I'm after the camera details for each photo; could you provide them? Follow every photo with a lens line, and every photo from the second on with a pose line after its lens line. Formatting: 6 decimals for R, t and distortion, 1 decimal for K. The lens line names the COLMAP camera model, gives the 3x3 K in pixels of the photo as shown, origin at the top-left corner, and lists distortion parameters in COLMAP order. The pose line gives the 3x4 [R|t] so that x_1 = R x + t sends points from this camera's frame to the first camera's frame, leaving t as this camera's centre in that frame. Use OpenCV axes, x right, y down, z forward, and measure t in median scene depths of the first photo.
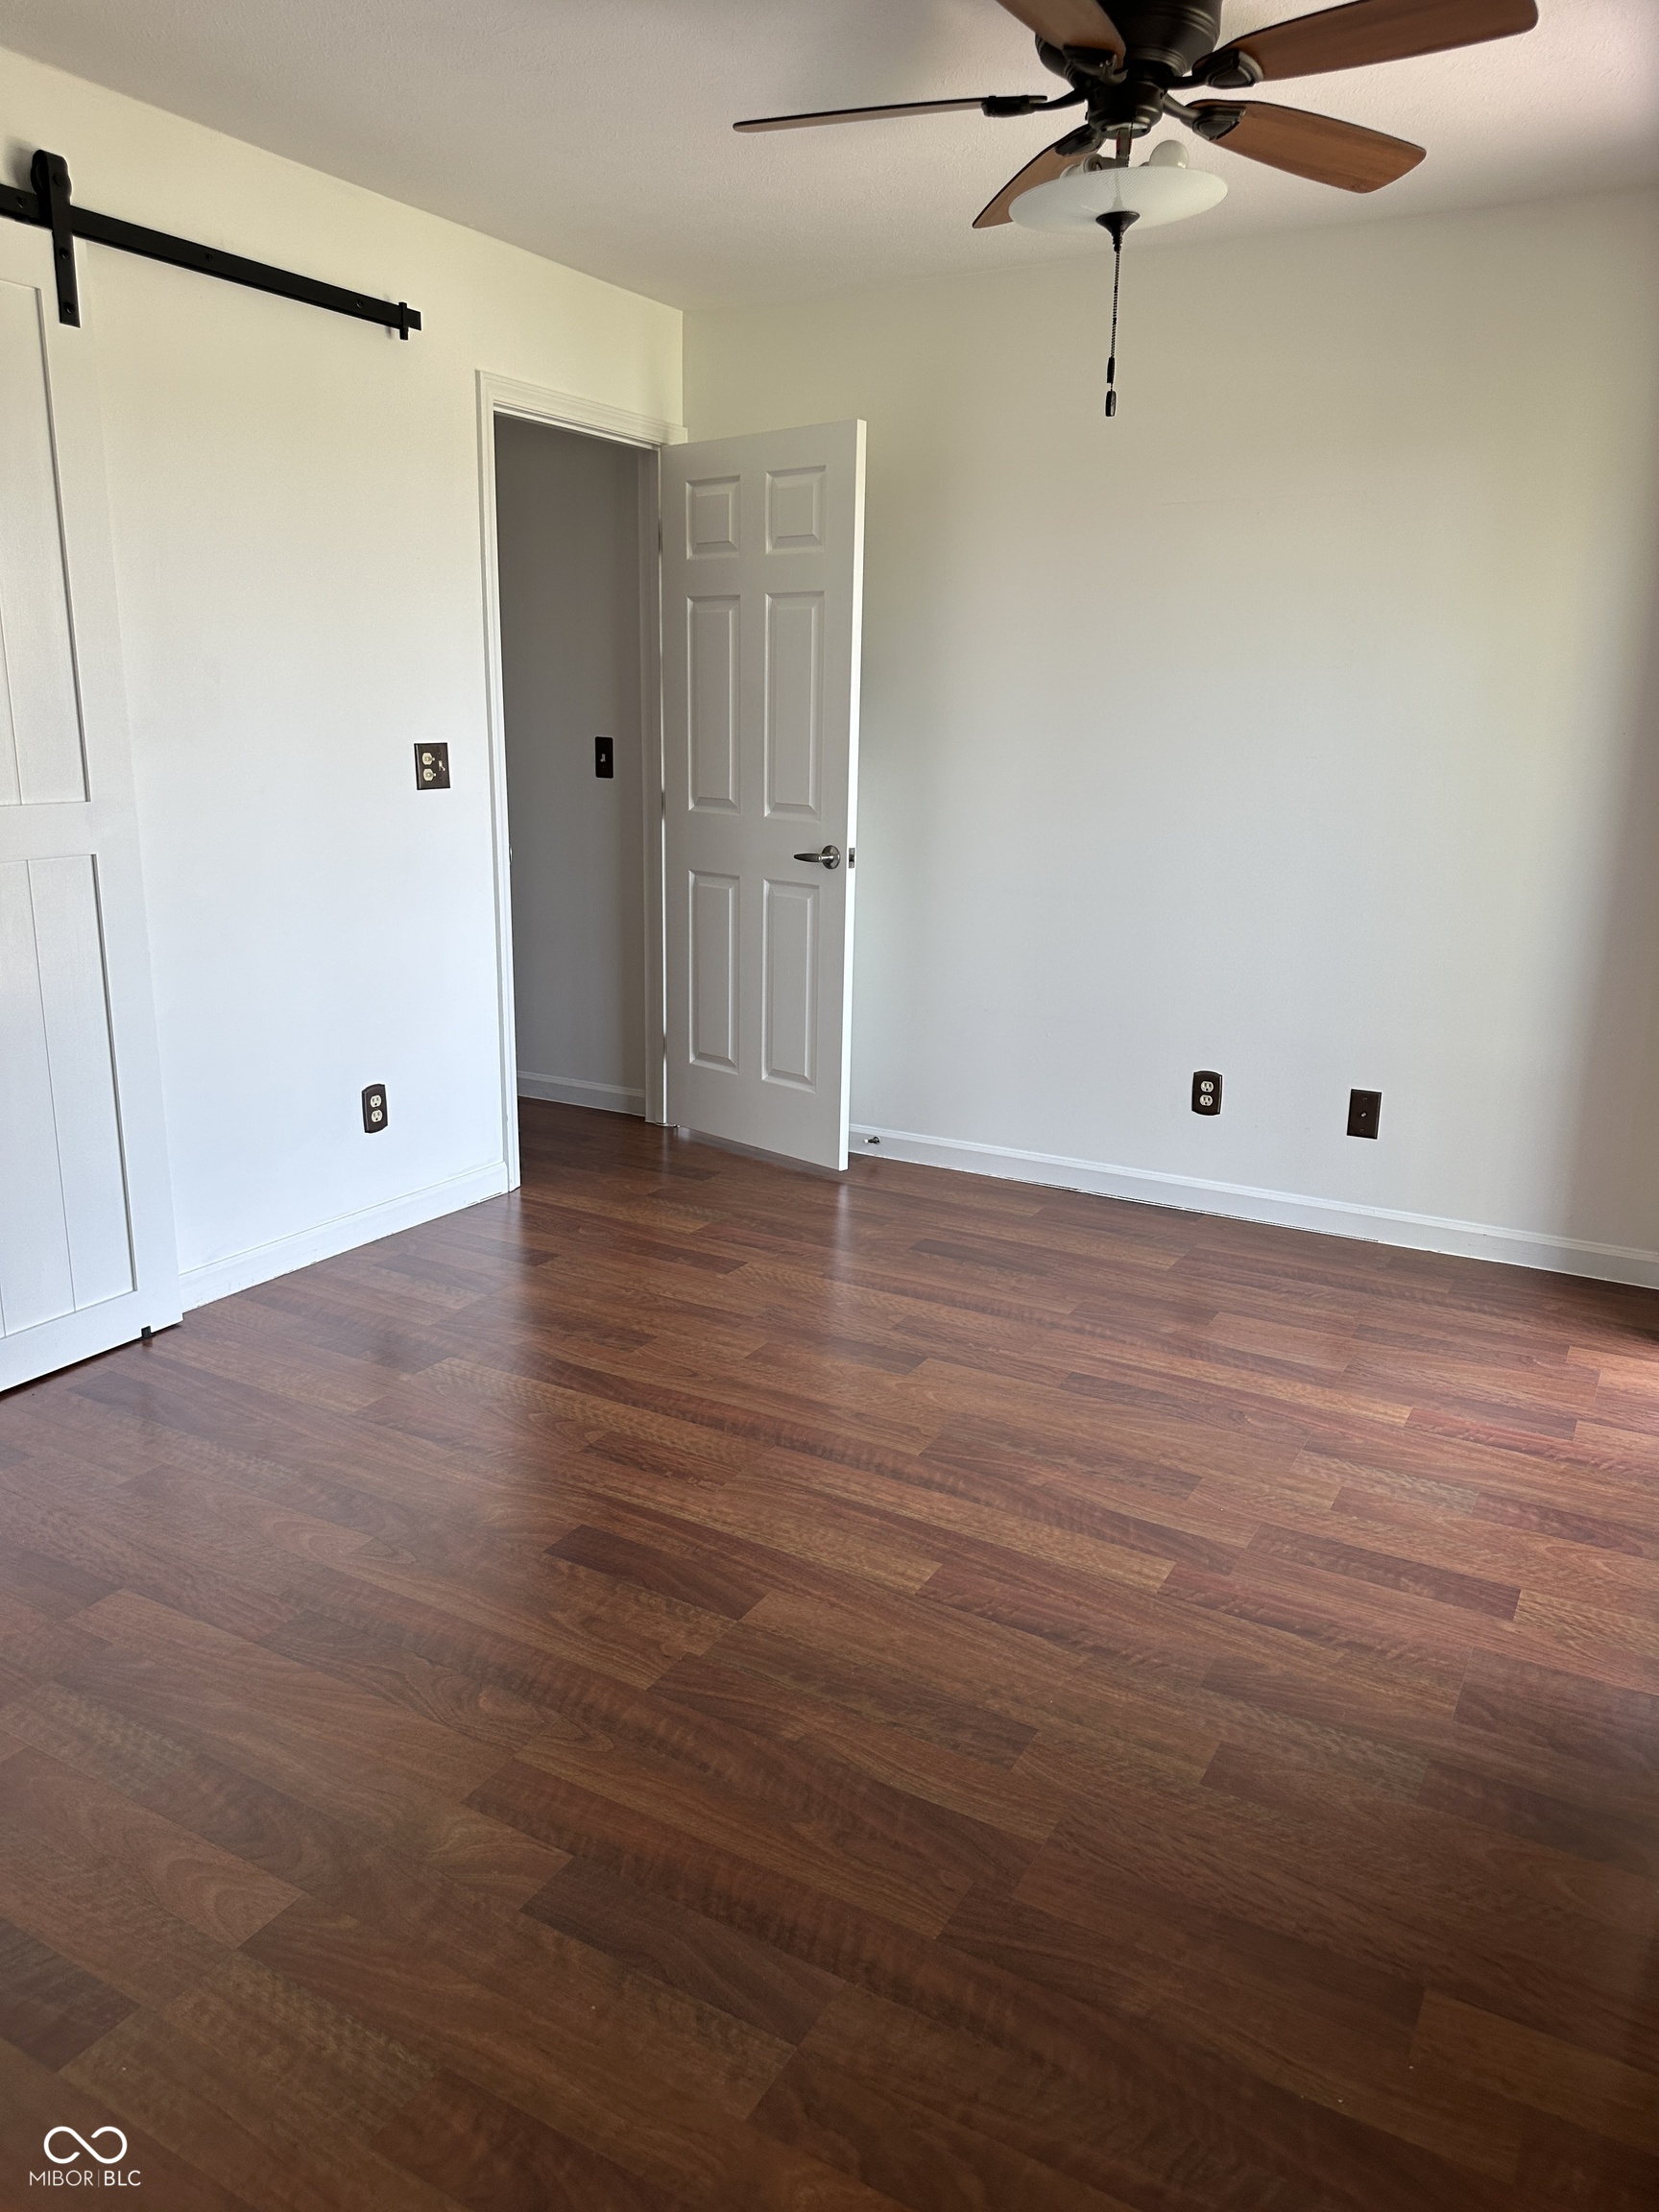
lens RADIAL K [[1560.1, 0, 833.1], [0, 1560.1, 1108.6], [0, 0, 1]] dist [0.083061, -0.097739]
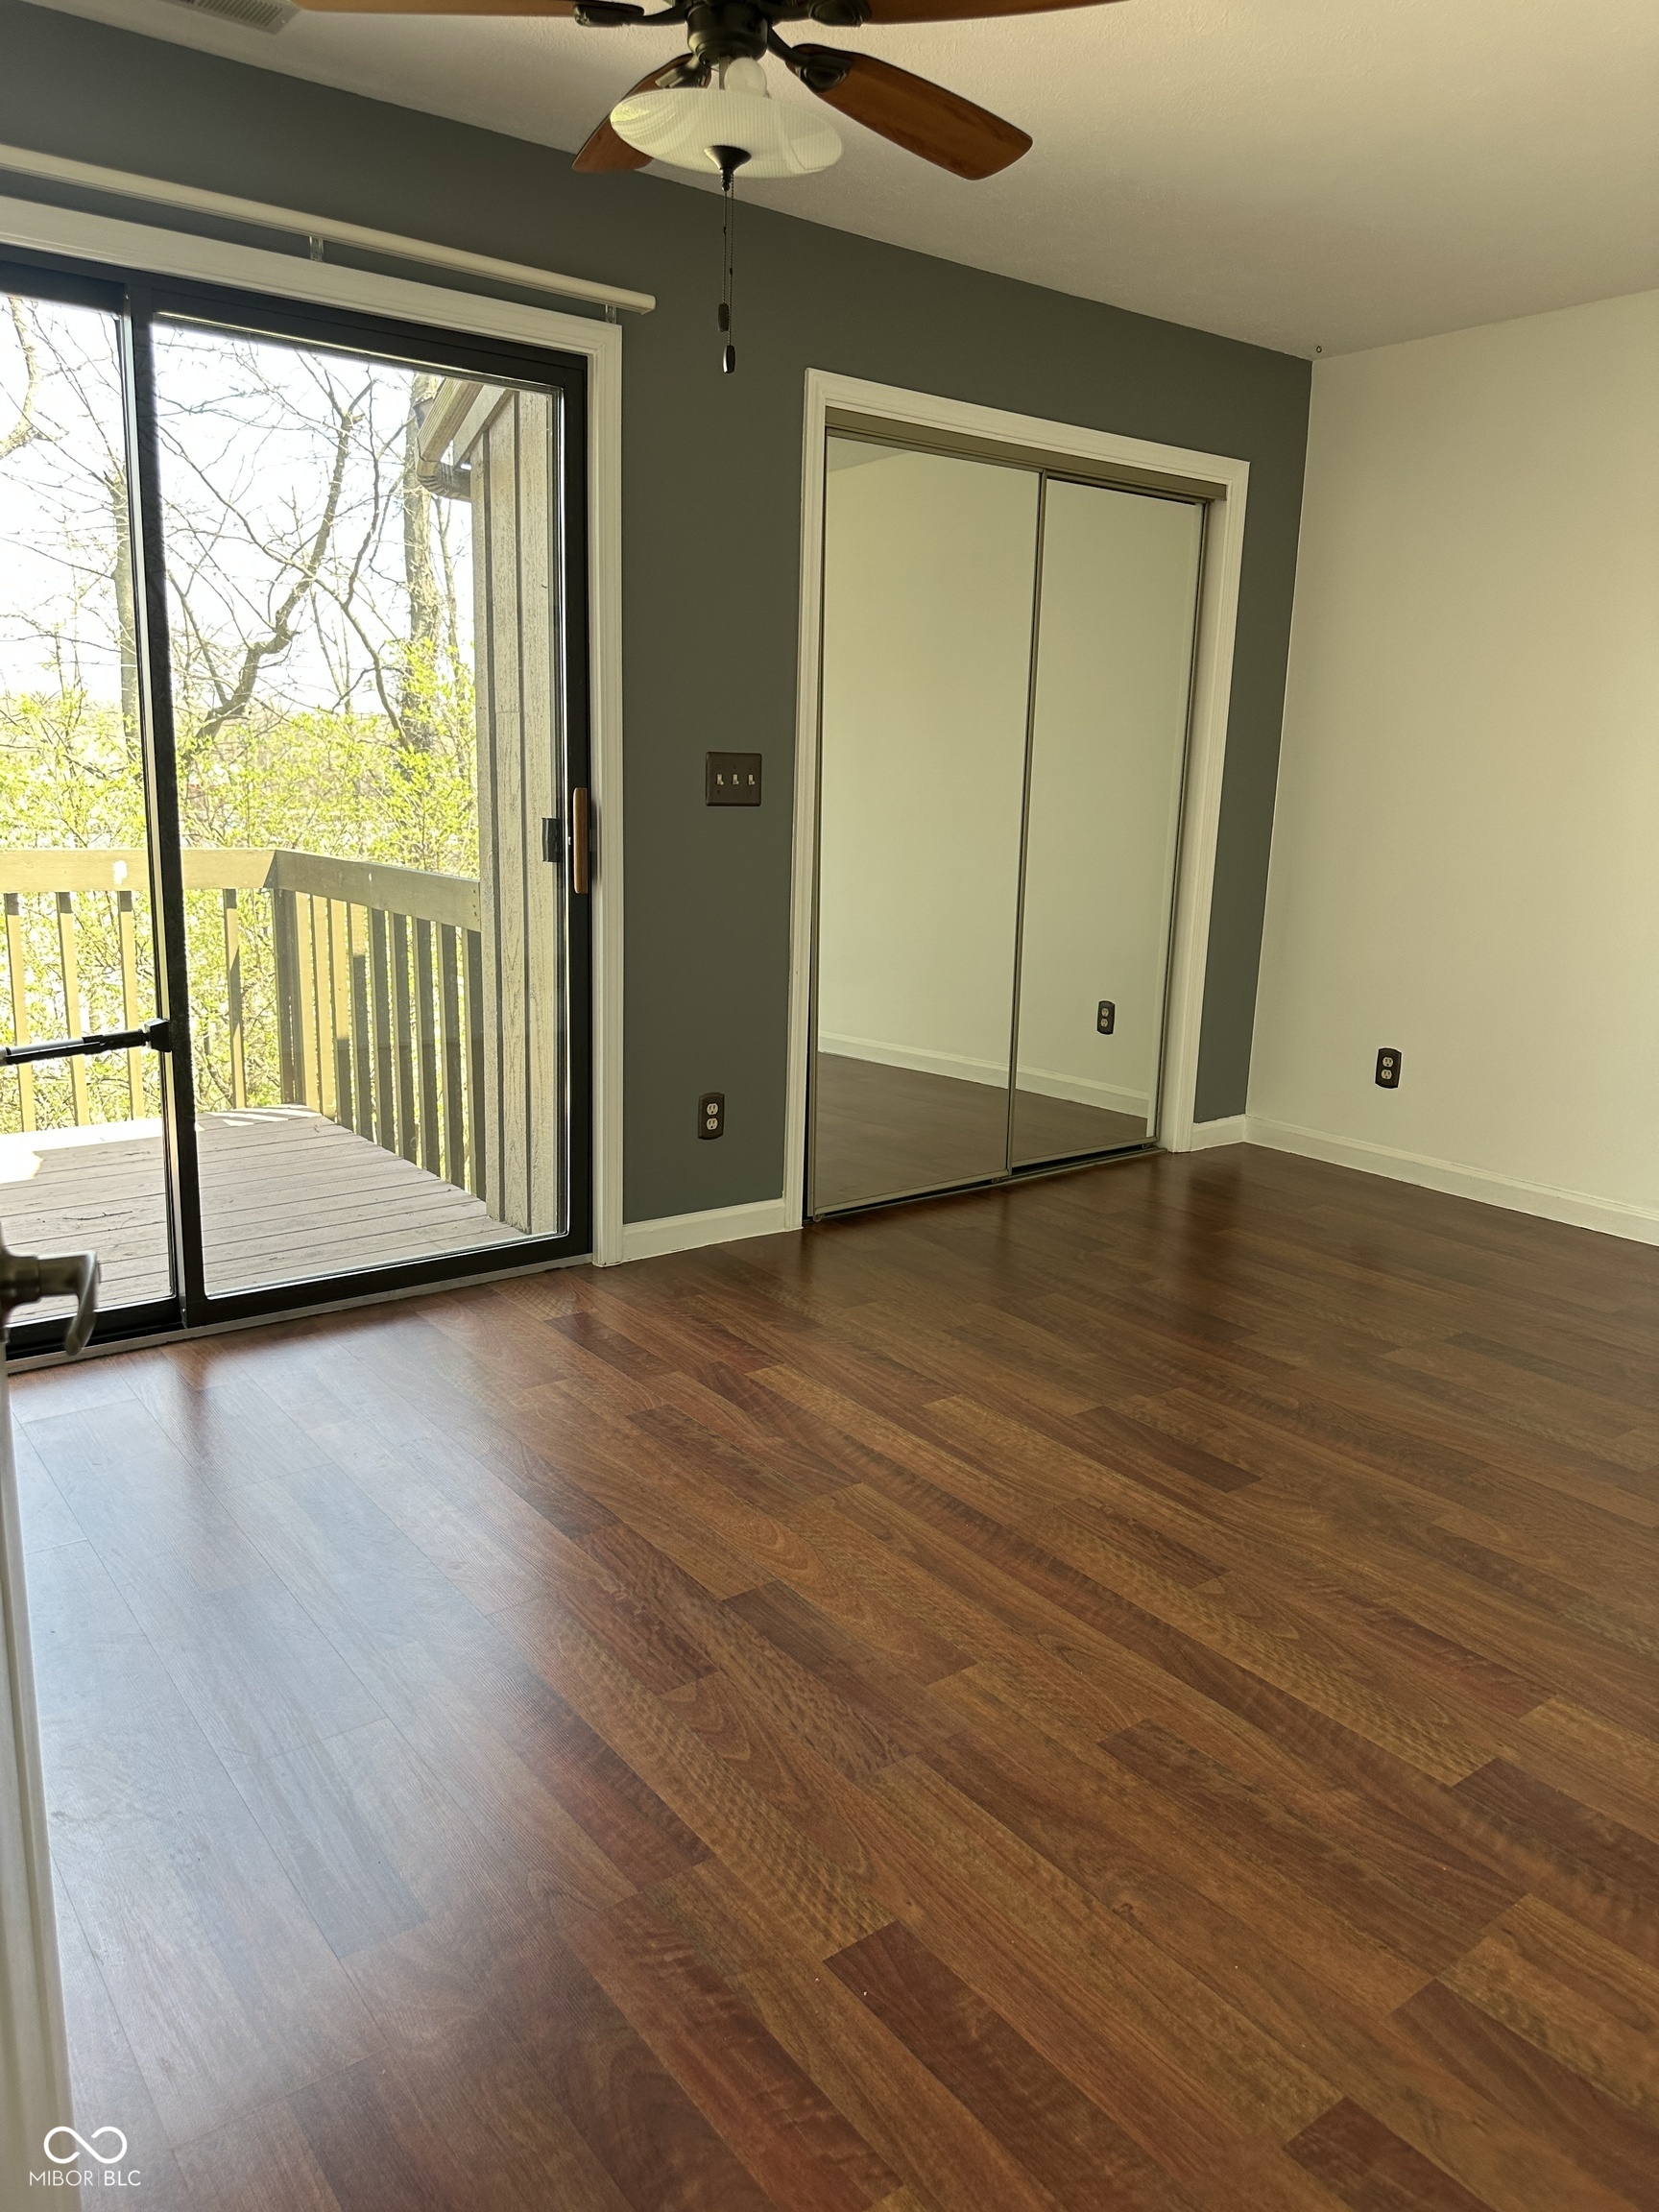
lens RADIAL K [[1560.1, 0, 835.8], [0, 1560.1, 1098.8], [0, 0, 1]] dist [0.083061, -0.097739]
pose [[-0.922133, -0.118912, 0.368145, -0.251984], [0.057469, 0.898930, 0.434306, -0.397693], [-0.382581, 0.421645, -0.822099, 1.698155]]
